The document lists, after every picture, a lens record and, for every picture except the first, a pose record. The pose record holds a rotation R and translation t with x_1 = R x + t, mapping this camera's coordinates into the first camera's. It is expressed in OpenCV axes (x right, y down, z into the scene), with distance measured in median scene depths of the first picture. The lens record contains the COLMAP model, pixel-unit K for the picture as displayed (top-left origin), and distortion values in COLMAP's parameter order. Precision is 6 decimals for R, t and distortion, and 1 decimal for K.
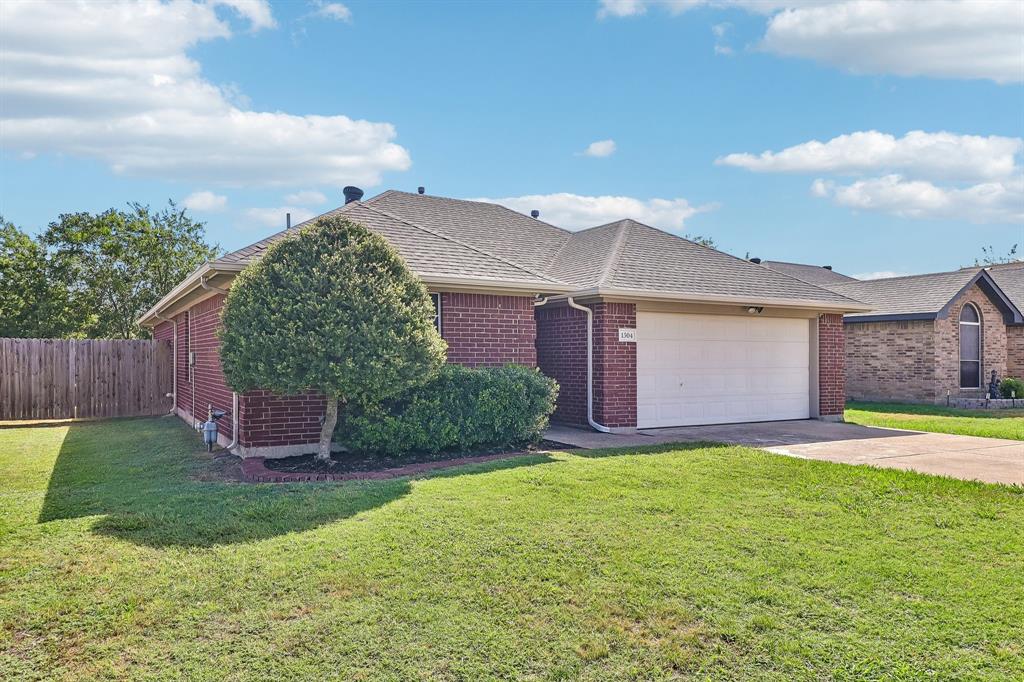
lens RADIAL K [[439.4, 0, 511.9], [0, 439.4, 364.8], [0, 0, 1]] dist [-0.000292, -0.000004]
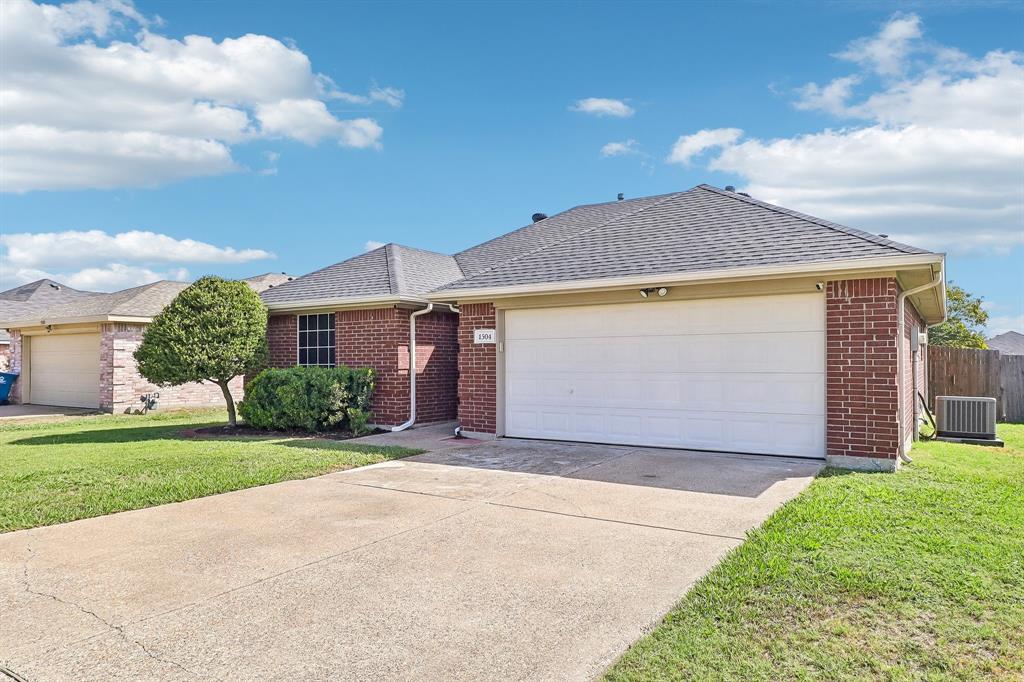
lens RADIAL K [[416.1, 0, 511.9], [0, 416.1, 362.7], [0, 0, 1]] dist [0.000066, 0.000033]
pose [[0.747780, -0.003174, -0.663939, 0.902283], [0.000008, 0.999989, -0.004772, -0.006075], [0.663946, 0.003563, 0.747772, 0.362153]]
